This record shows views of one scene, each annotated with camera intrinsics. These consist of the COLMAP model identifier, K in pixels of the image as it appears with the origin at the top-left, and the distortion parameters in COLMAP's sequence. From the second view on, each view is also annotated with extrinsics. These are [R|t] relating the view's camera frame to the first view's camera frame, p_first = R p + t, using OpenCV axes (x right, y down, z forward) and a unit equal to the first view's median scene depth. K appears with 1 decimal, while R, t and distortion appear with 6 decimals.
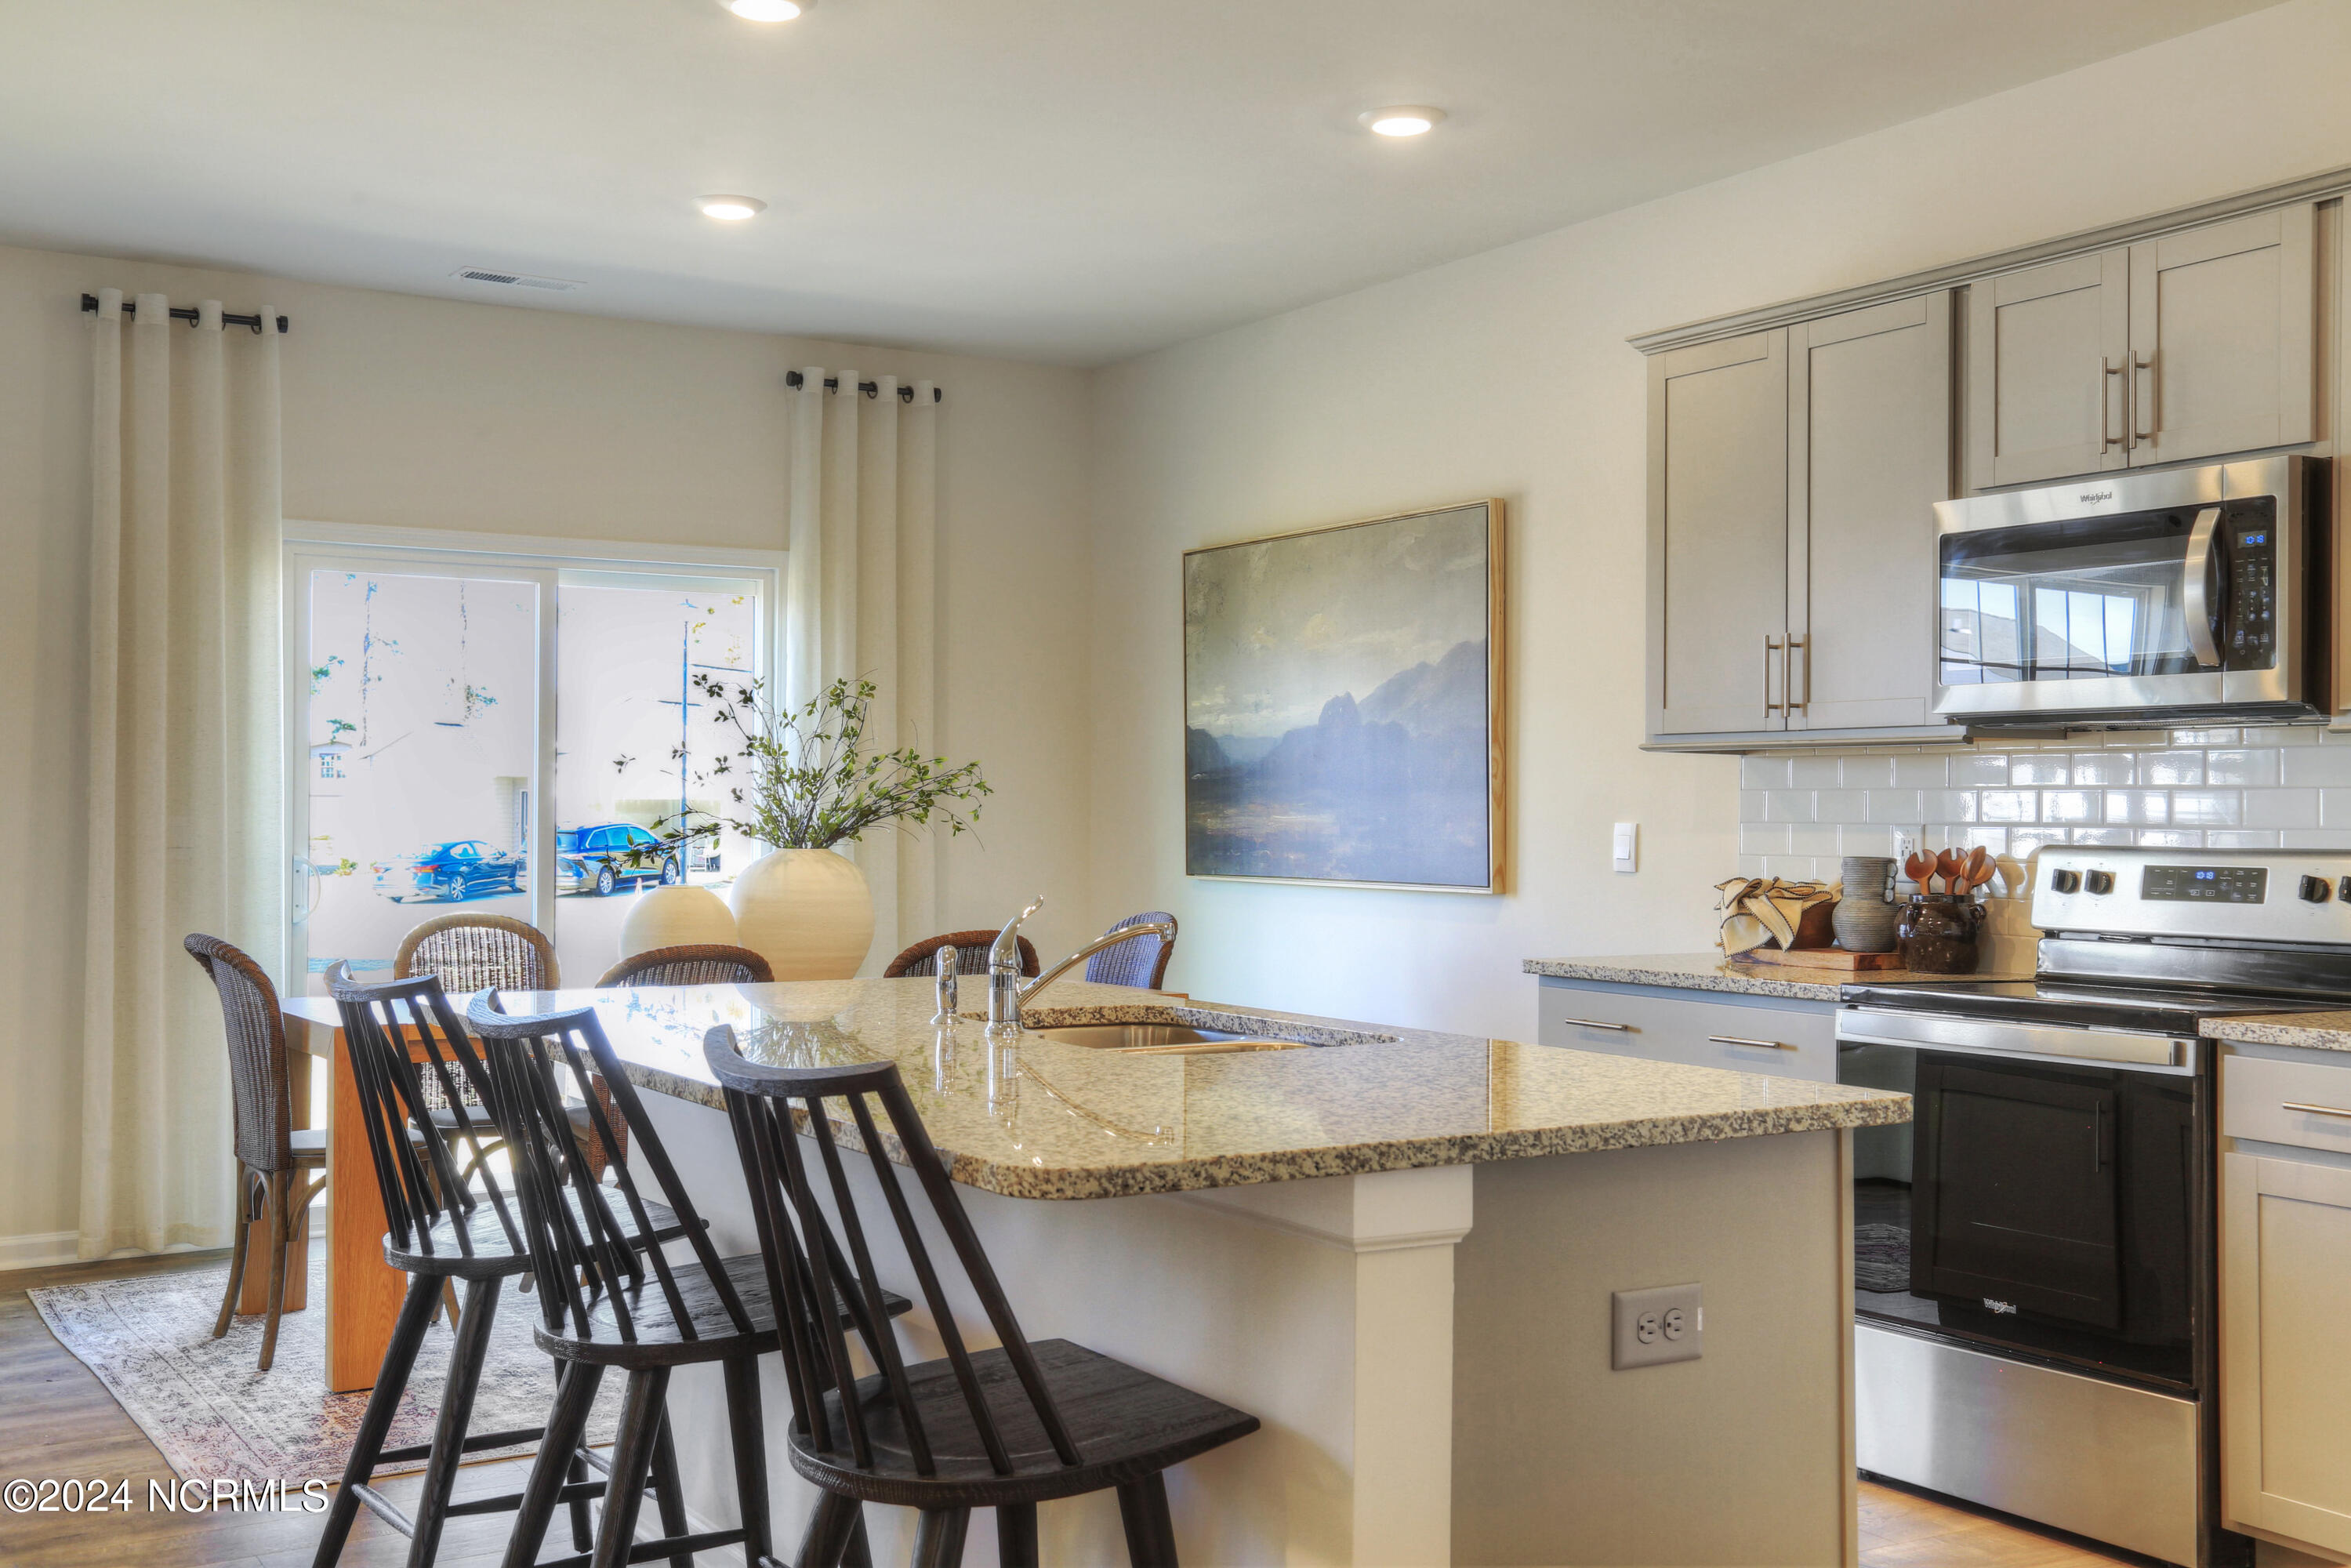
lens RADIAL K [[2506.9, 0, 1171.5], [0, 2506.9, 782.8], [0, 0, 1]] dist [-0.008869, 0.000000]
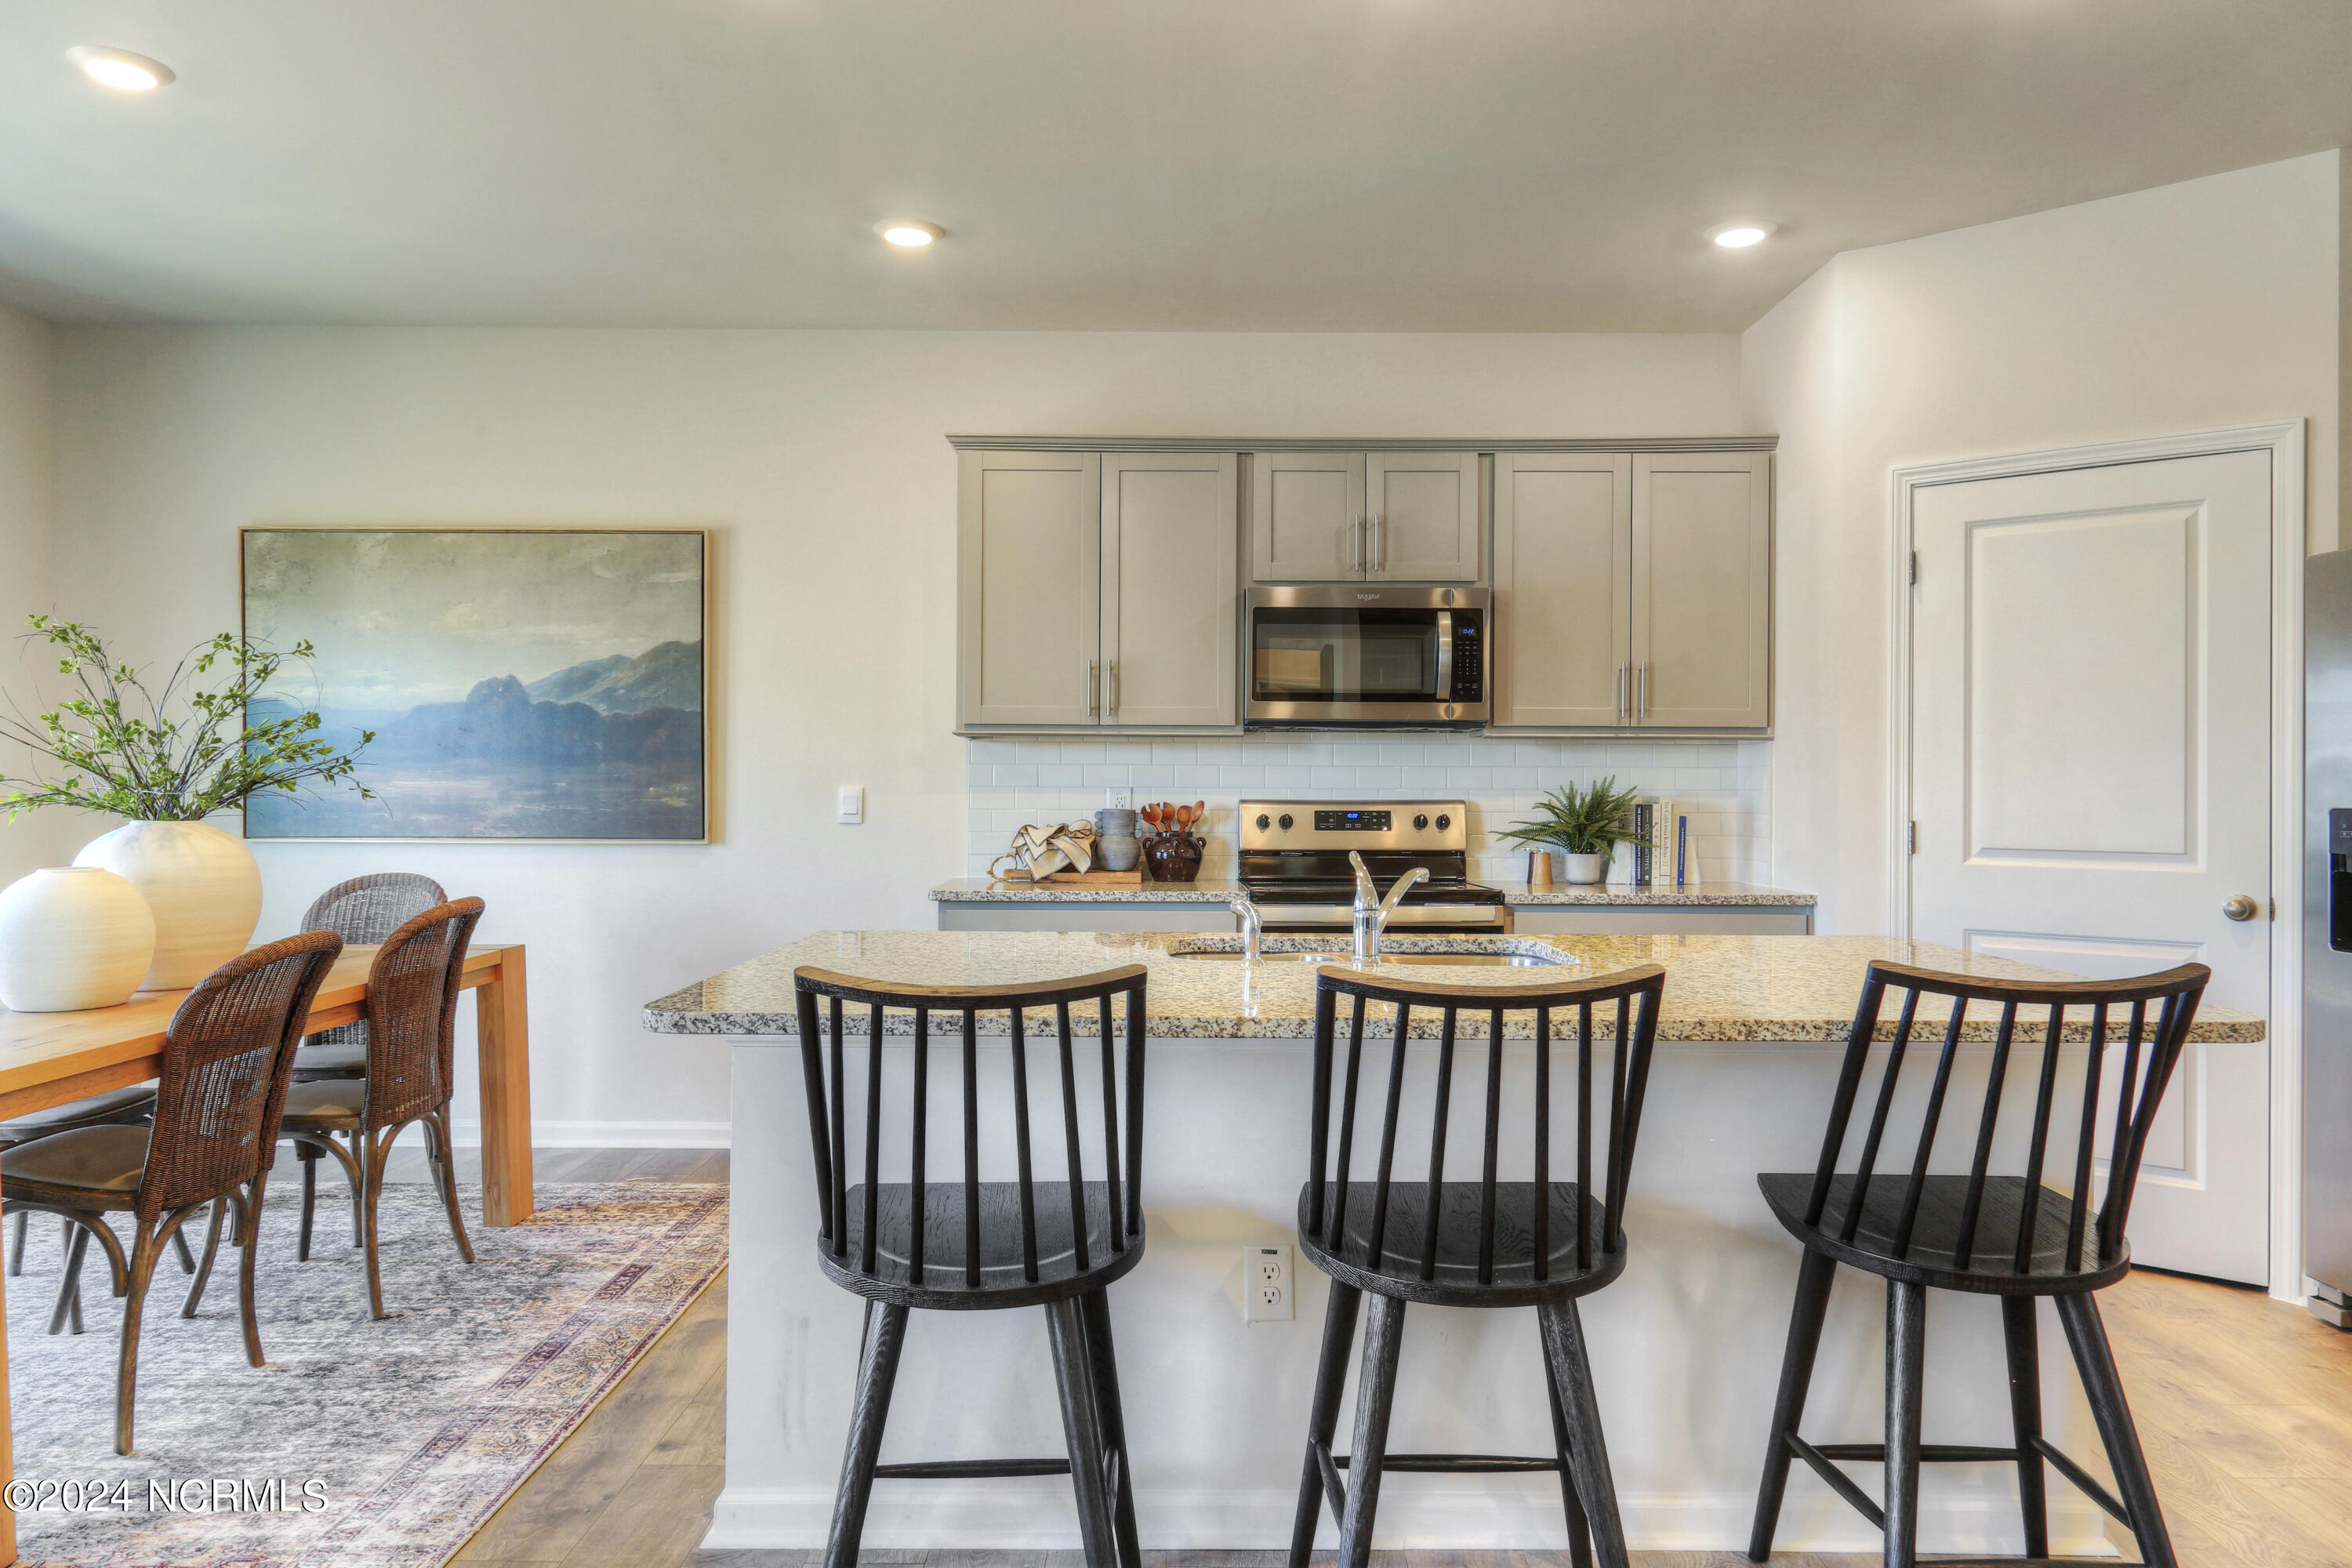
lens RADIAL K [[1604.5, 0, 1179.8], [0, 1604.5, 798.6], [0, 0, 1]] dist [0.006216, -0.009705]
pose [[0.495362, -0.002304, 0.868683, -0.534133], [-0.011456, 0.999892, 0.009185, 0.013349], [-0.868611, -0.014502, 0.495282, 0.464562]]
